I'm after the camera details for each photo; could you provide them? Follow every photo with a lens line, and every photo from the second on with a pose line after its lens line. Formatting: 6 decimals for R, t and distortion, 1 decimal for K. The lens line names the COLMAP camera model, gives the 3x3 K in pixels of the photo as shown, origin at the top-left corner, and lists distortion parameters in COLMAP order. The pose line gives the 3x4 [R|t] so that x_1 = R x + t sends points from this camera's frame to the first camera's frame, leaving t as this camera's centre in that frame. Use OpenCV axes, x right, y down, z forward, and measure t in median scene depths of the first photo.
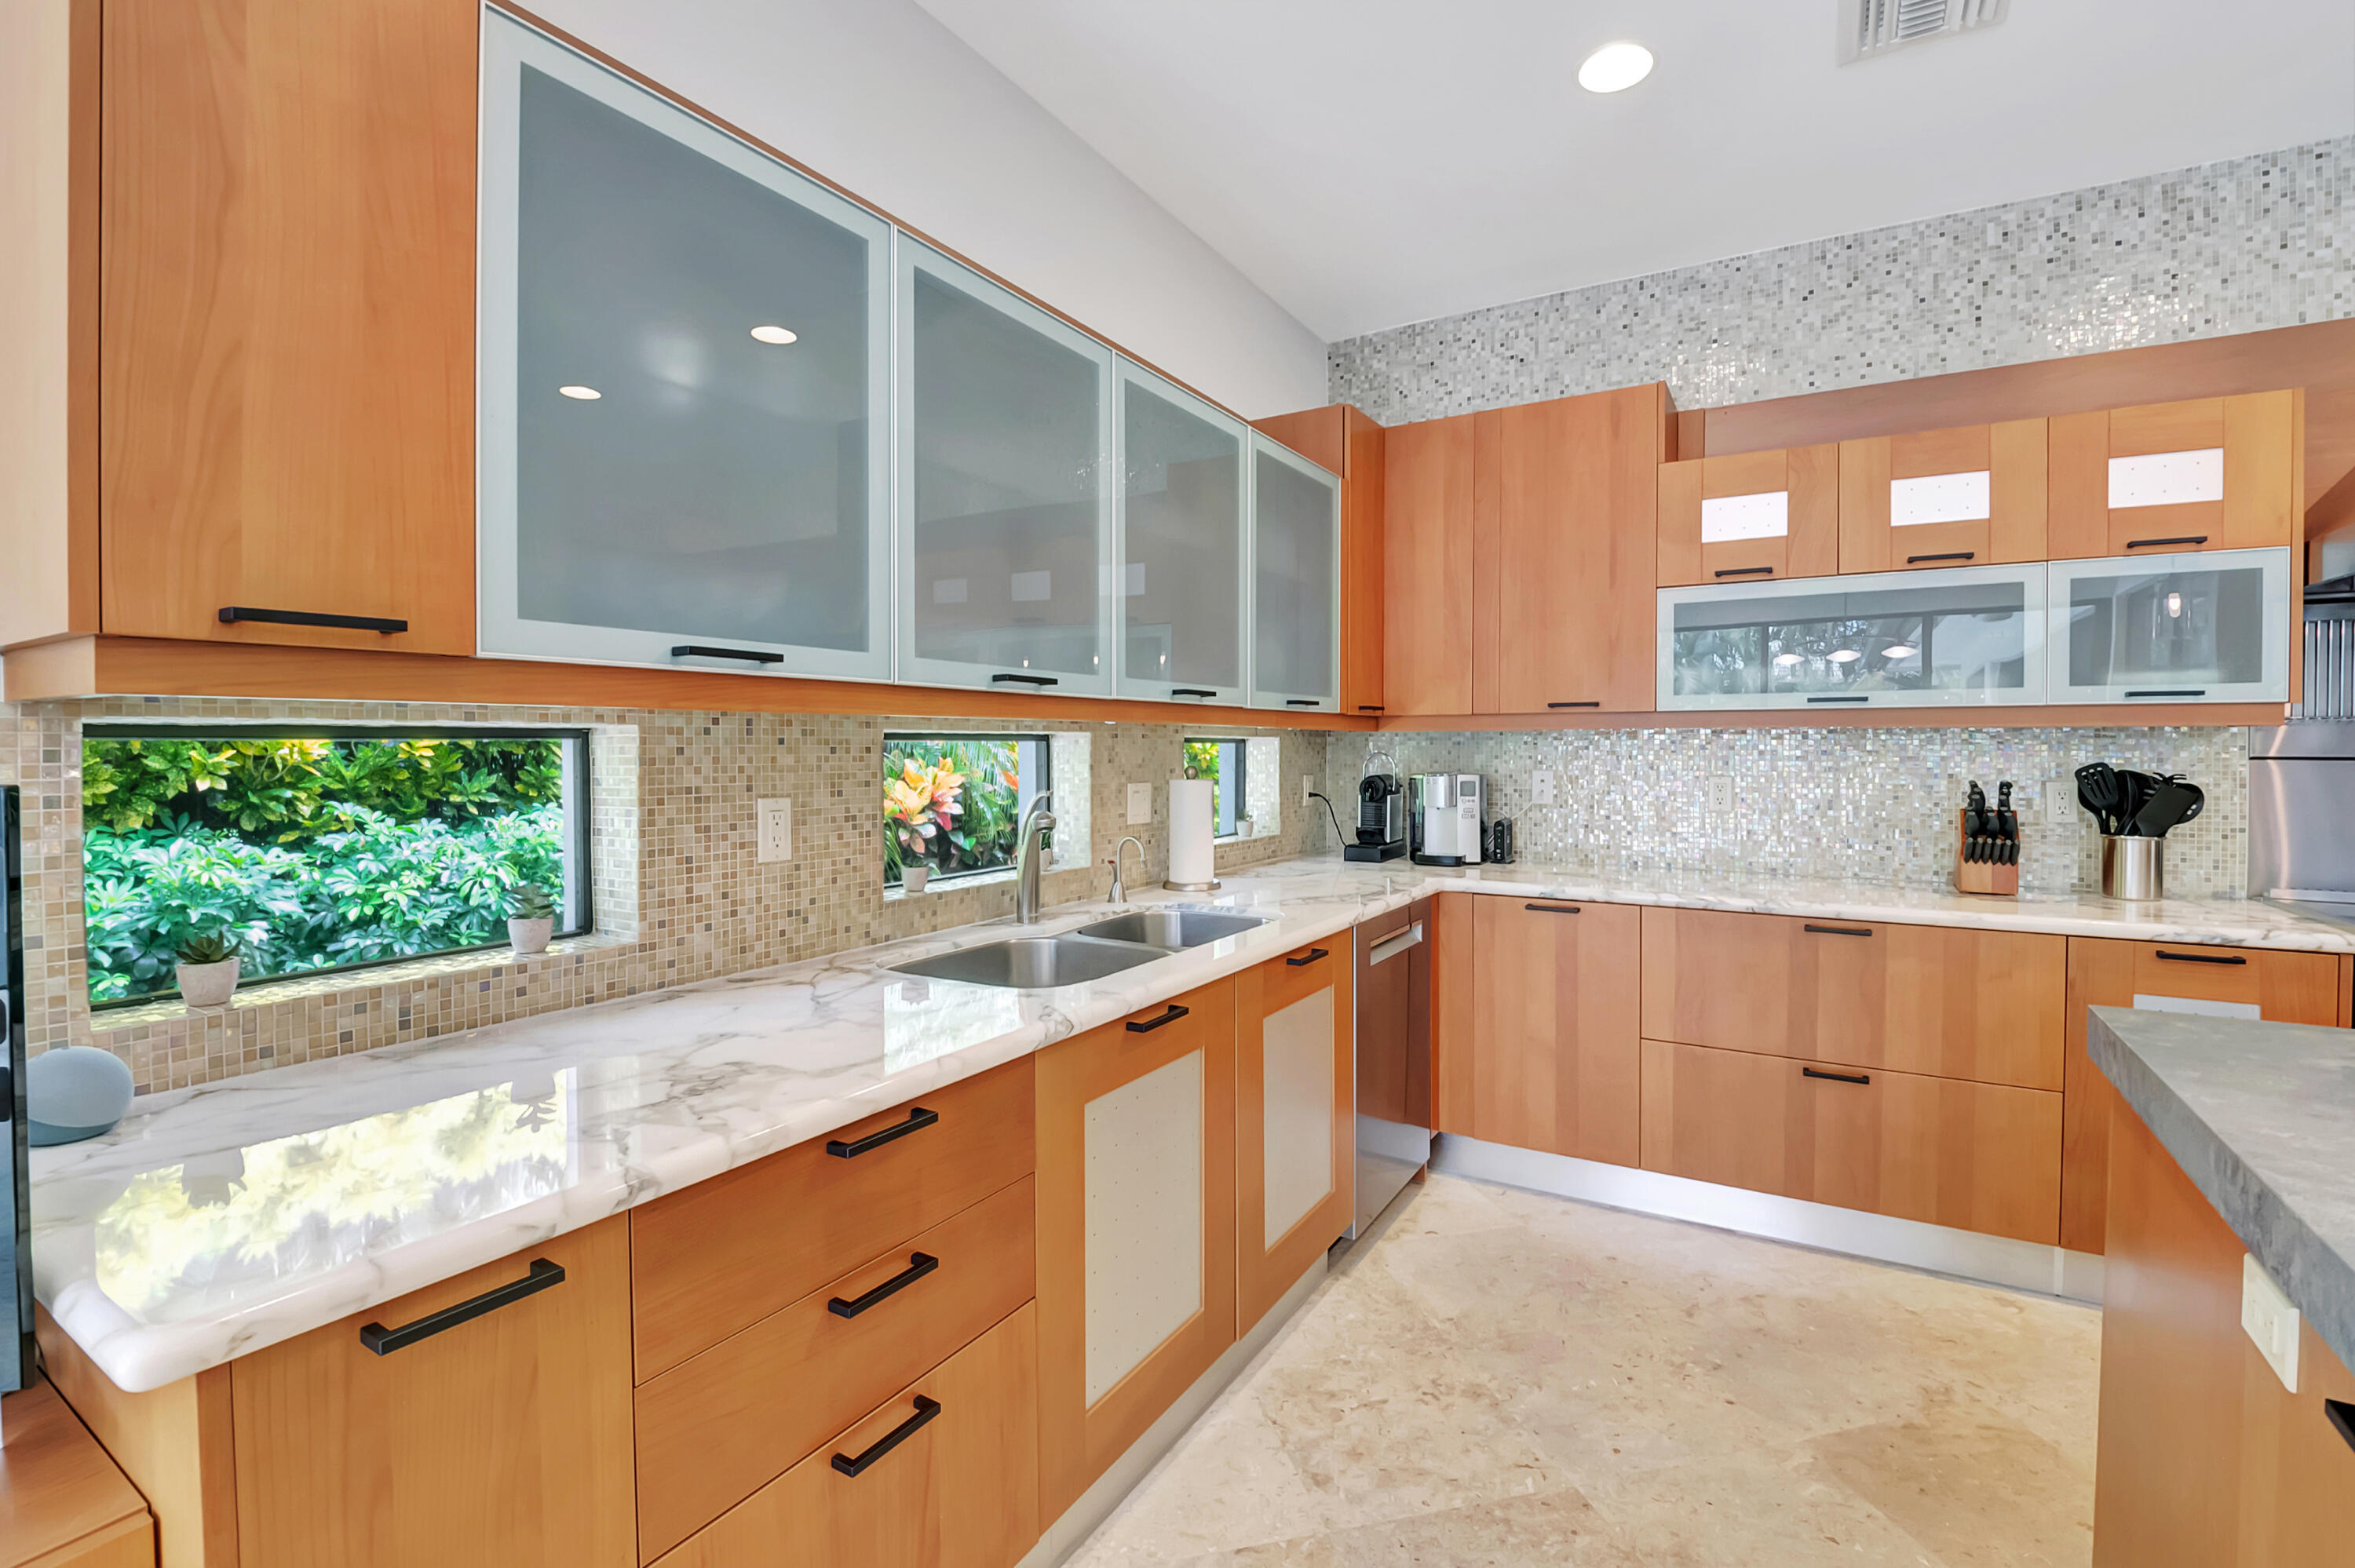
lens RADIAL K [[1047.0, 0, 1189.5], [0, 1047.0, 758.6], [0, 0, 1]] dist [0.004886, -0.018581]
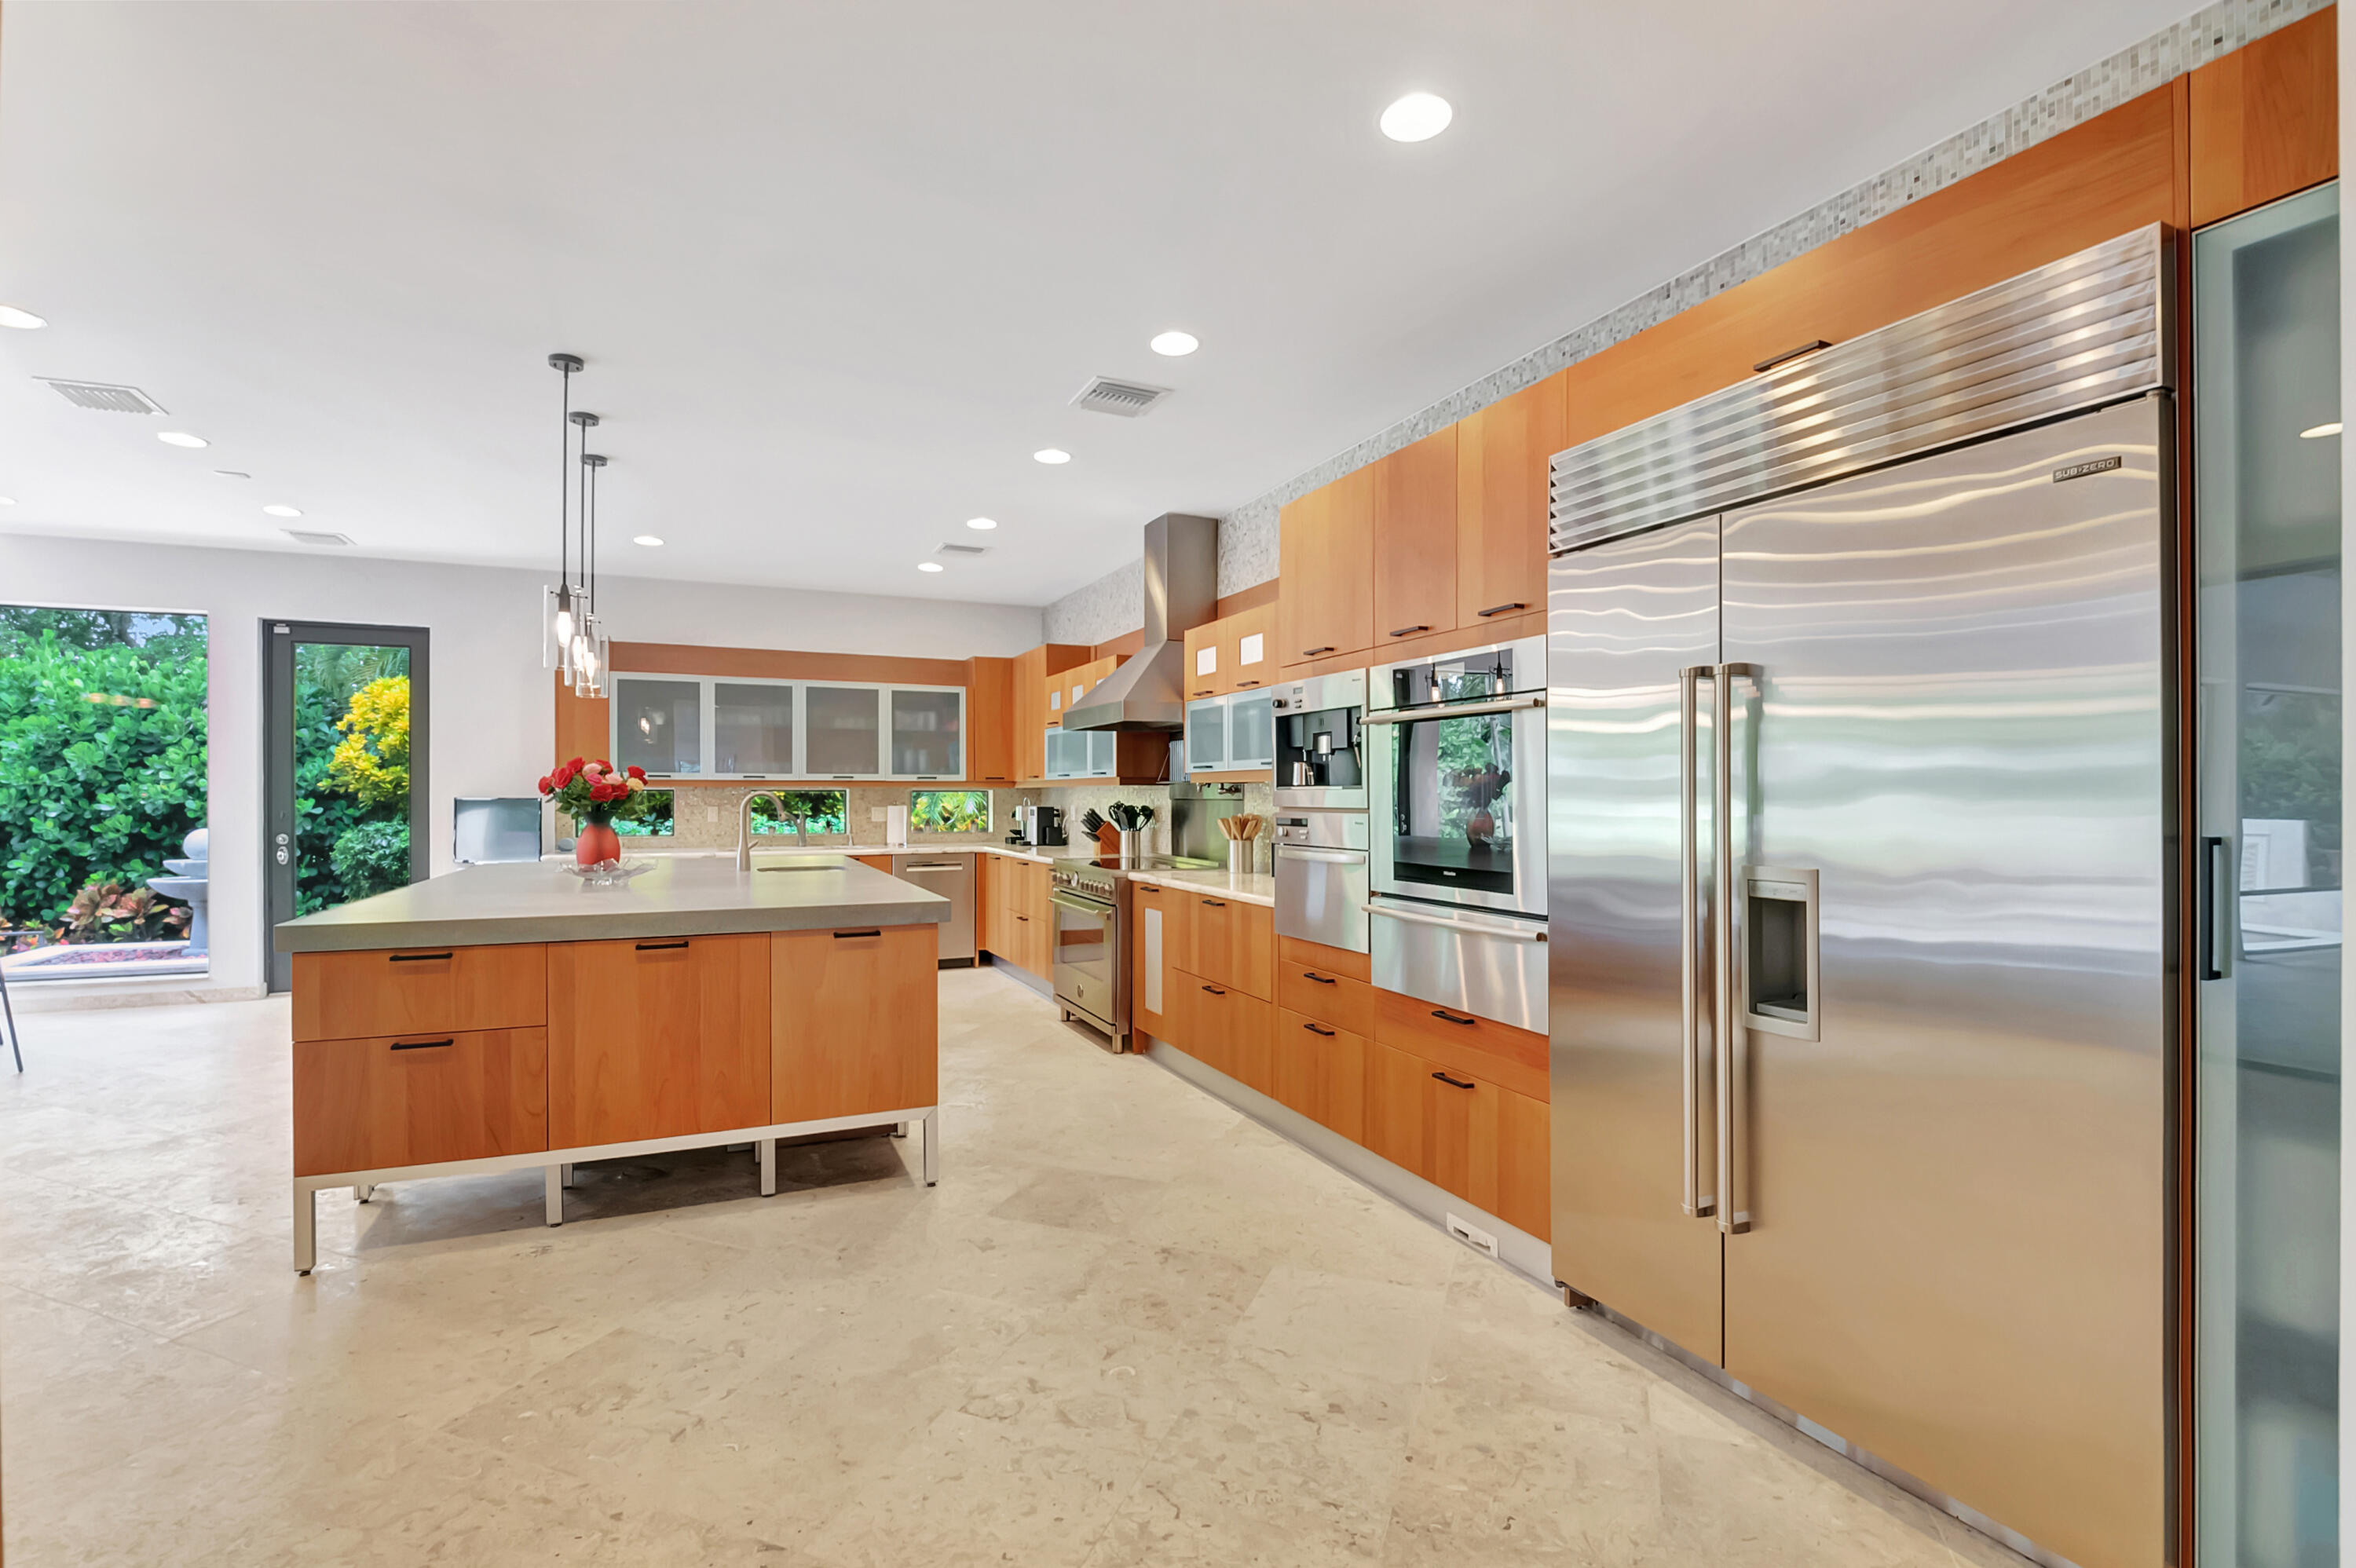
lens RADIAL K [[1087.3, 0, 1166.3], [0, 1087.3, 778.6], [0, 0, 1]] dist [0.002139, -0.018190]
pose [[0.820908, -0.003928, -0.571047, 2.192467], [-0.008035, 0.999798, -0.018429, -0.002807], [0.571004, 0.019717, 0.820711, -0.937801]]
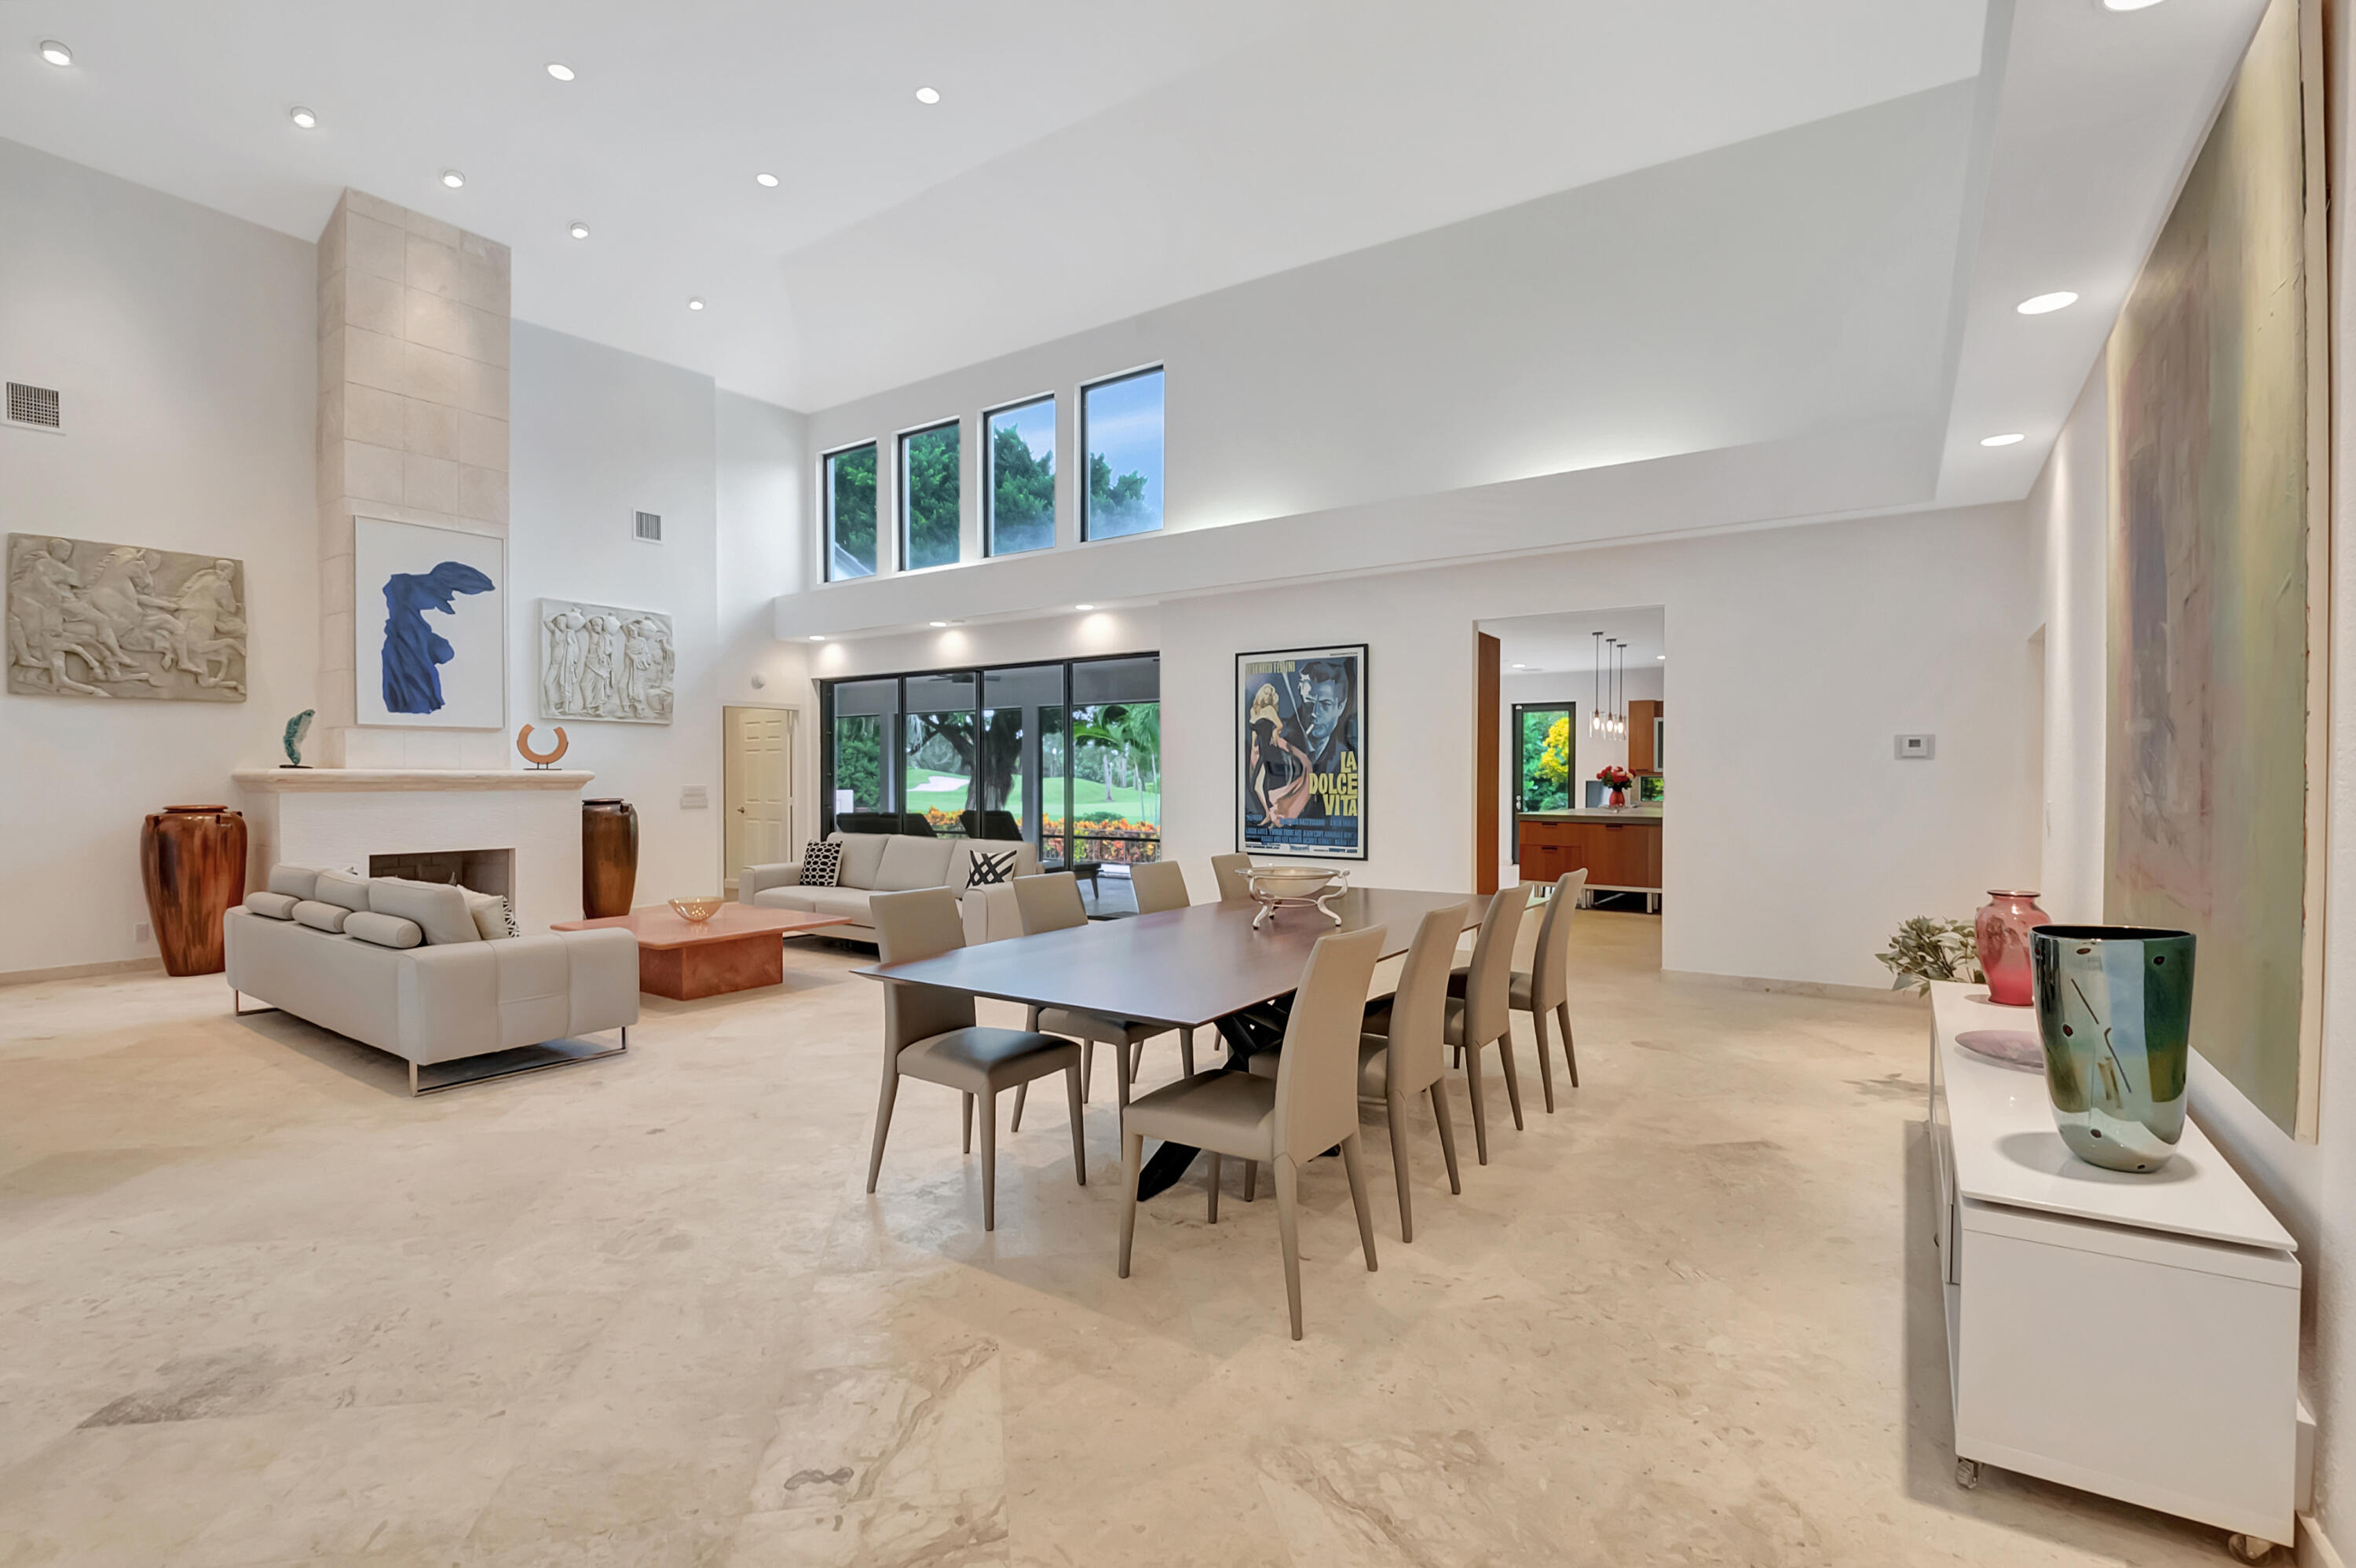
lens RADIAL K [[1018.7, 0, 1202.4], [0, 1018.7, 778.9], [0, 0, 1]] dist [-0.024635, -0.003133]
pose [[-0.027405, 0.006479, -0.999603, 4.610805], [-0.013178, 0.999890, 0.006842, -0.012490], [0.999538, 0.013361, -0.027317, -1.612483]]
